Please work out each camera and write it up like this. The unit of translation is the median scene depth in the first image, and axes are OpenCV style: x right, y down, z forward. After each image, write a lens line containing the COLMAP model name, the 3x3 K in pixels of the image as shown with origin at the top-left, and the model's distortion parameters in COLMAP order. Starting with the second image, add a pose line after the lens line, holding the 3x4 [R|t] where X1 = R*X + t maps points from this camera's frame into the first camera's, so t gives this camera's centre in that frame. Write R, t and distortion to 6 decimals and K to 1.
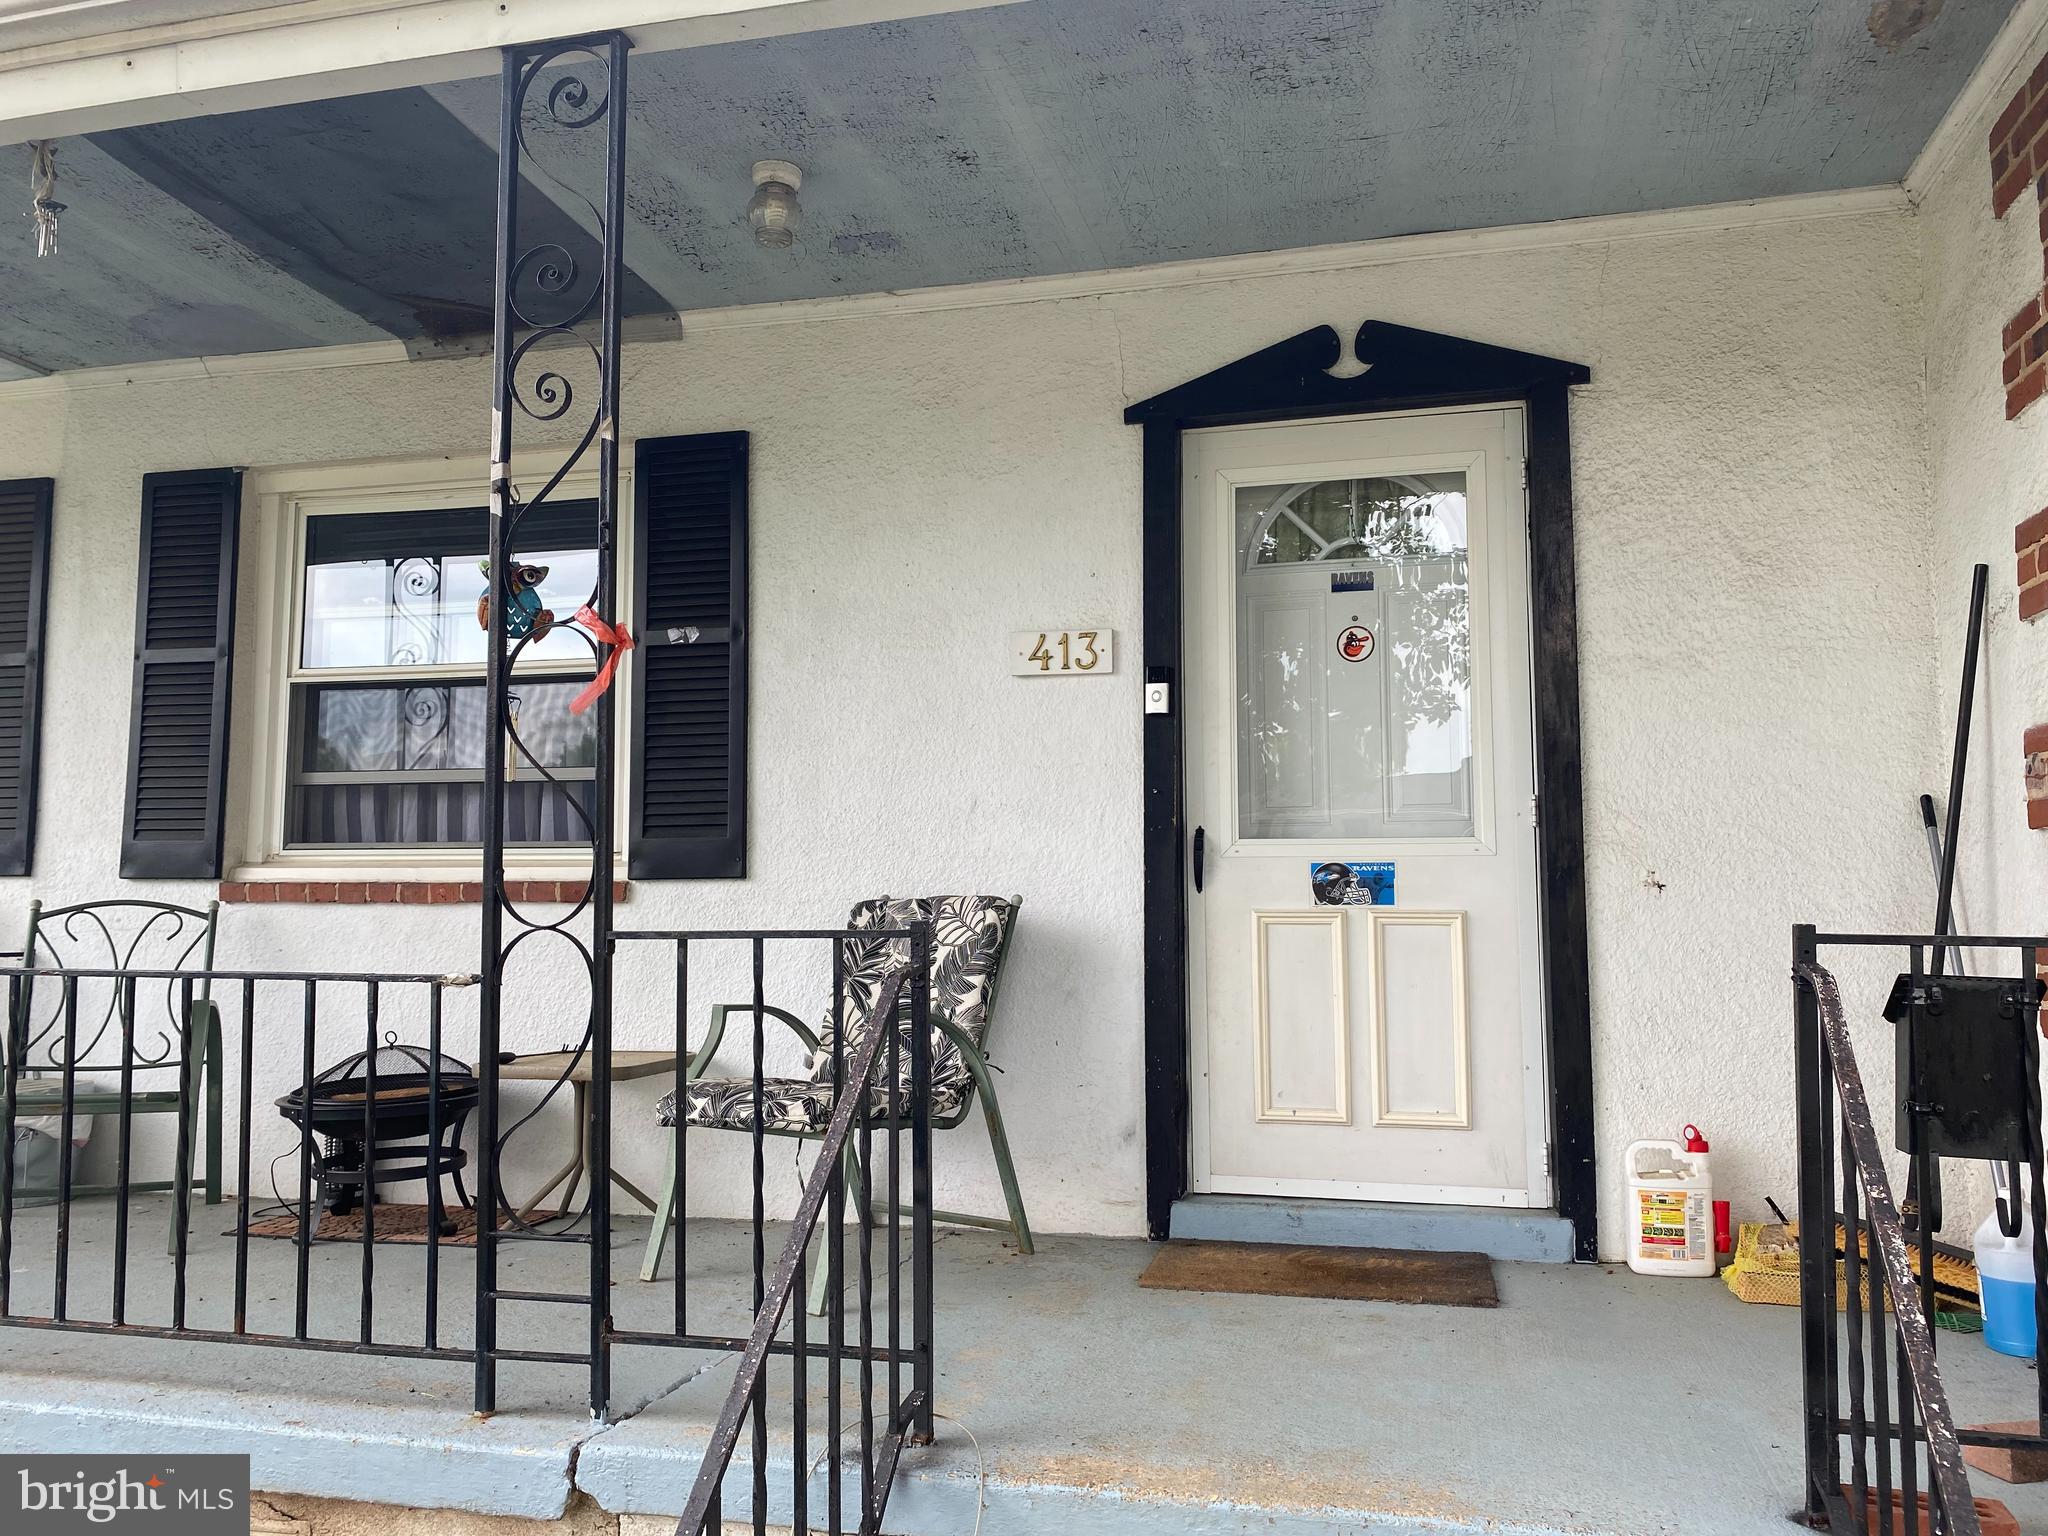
lens RADIAL K [[1712.3, 0, 1024.0], [0, 1712.3, 768.0], [0, 0, 1]] dist [0.144691, -0.275086]
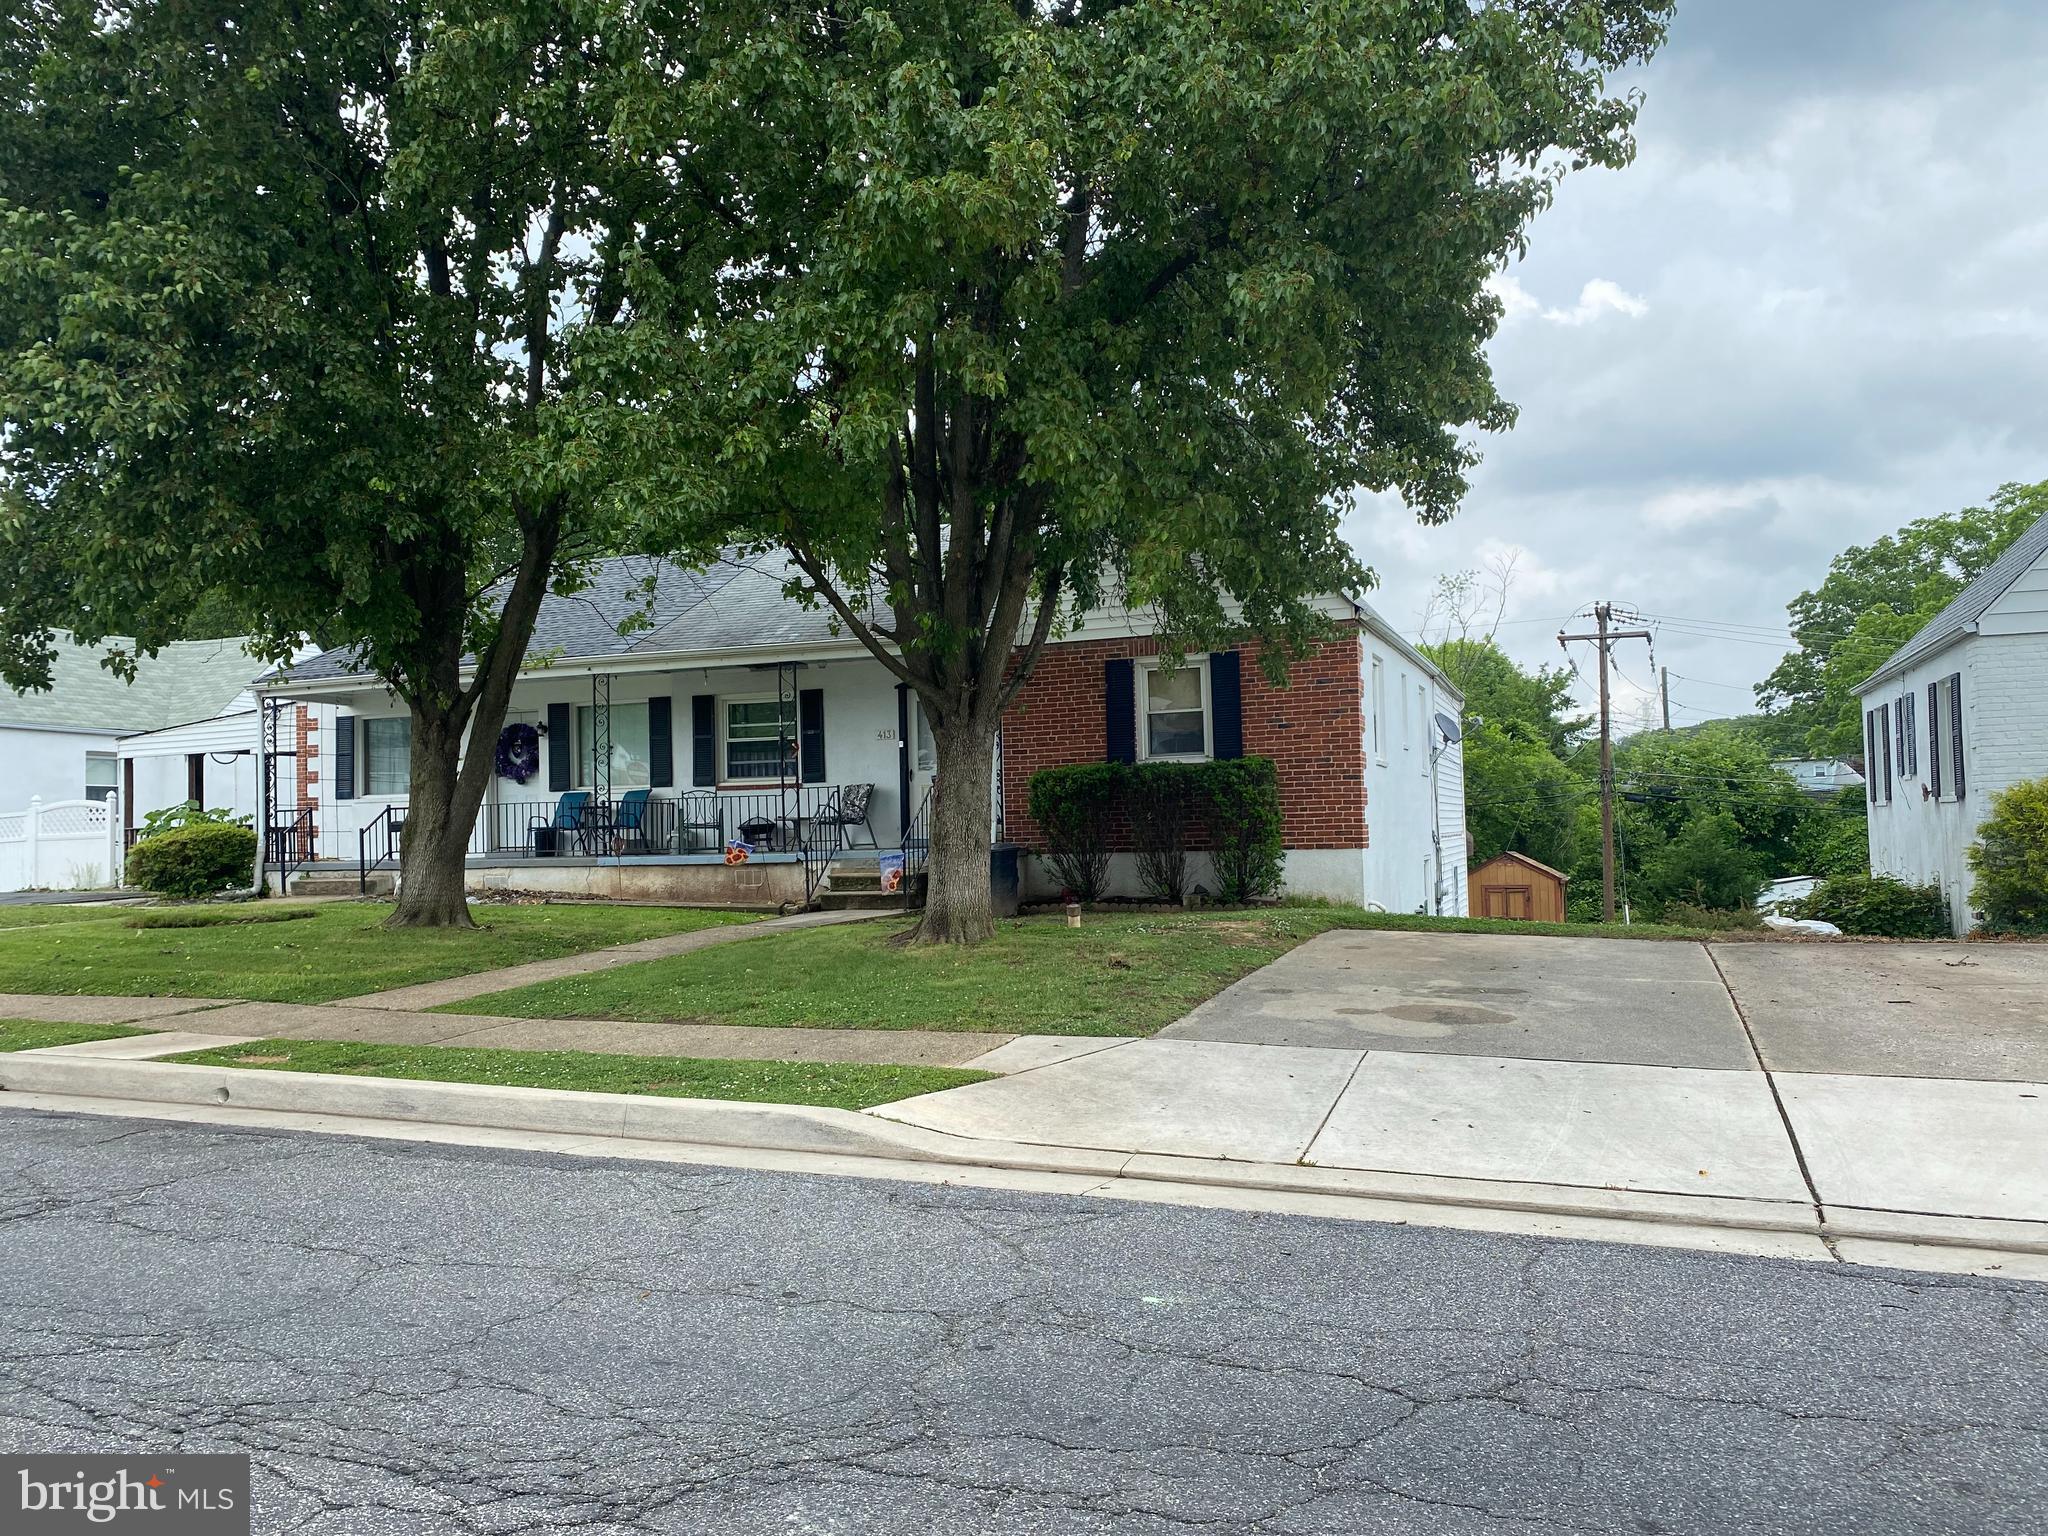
lens RADIAL K [[1561.4, 0, 1024.0], [0, 1561.4, 768.0], [0, 0, 1]] dist [0.086469, -0.194828]
pose [[0.994428, -0.032220, -0.100378, 0.877355], [0.037577, 0.997943, 0.051943, -0.191650], [0.098498, -0.055425, 0.993593, -3.473535]]
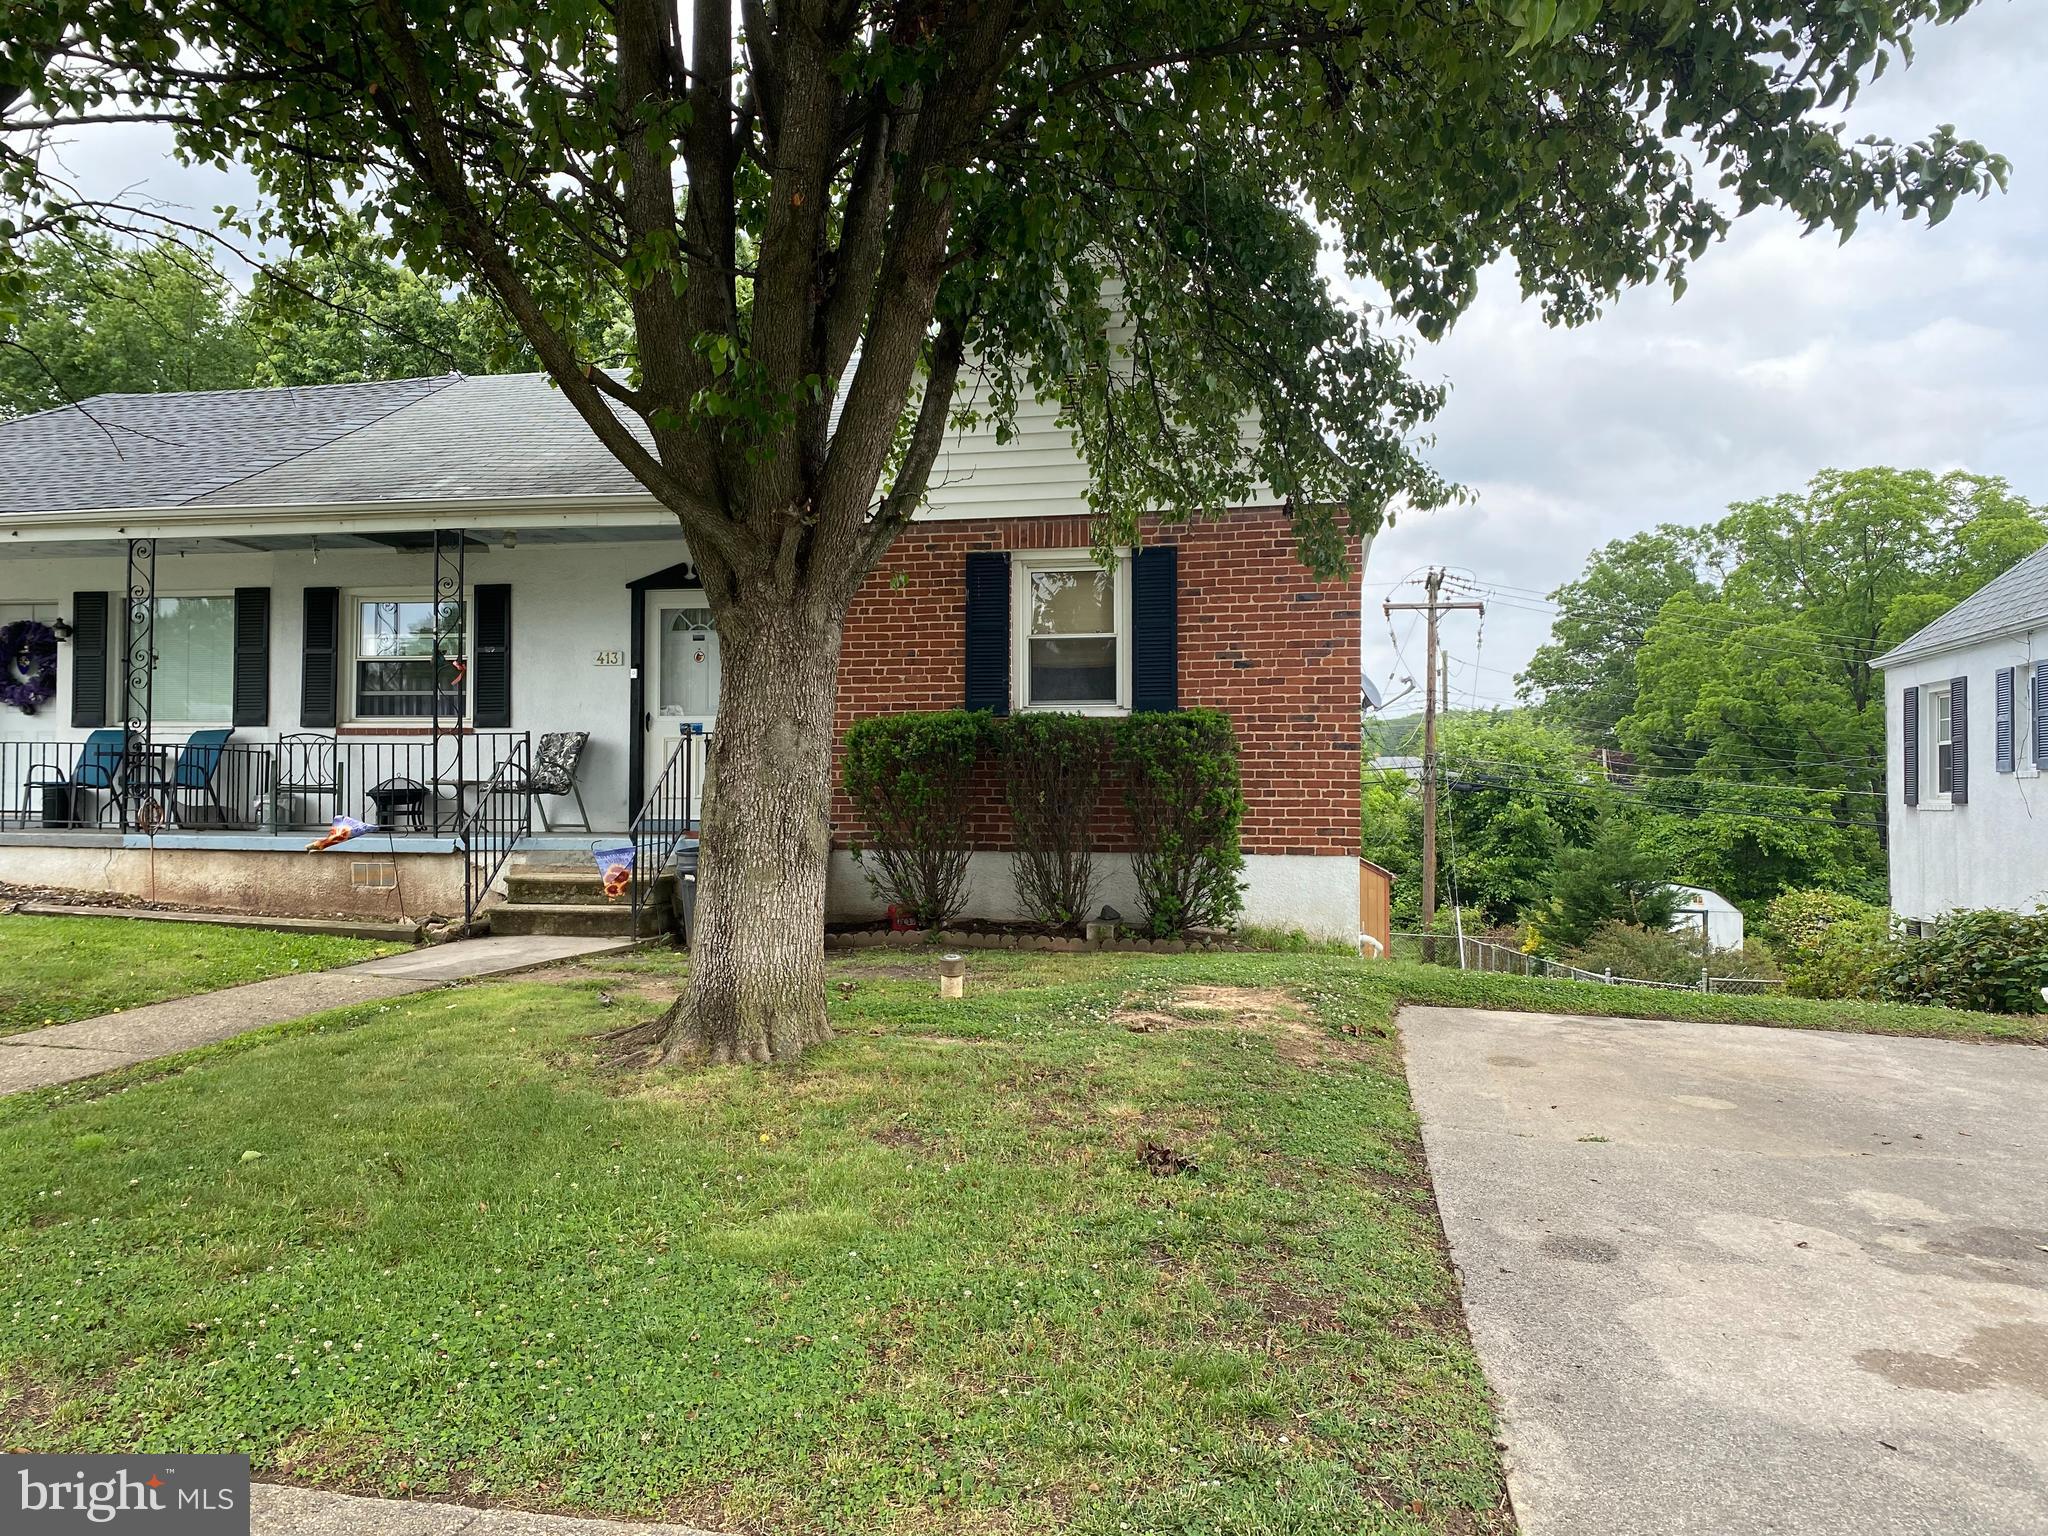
lens RADIAL K [[1561.4, 0, 1024.0], [0, 1561.4, 768.0], [0, 0, 1]] dist [0.086469, -0.194828]
pose [[0.997445, 0.003248, 0.071364, 0.599250], [-0.008429, 0.997339, 0.072420, -0.082492], [-0.070939, -0.072837, 0.994818, -2.038413]]
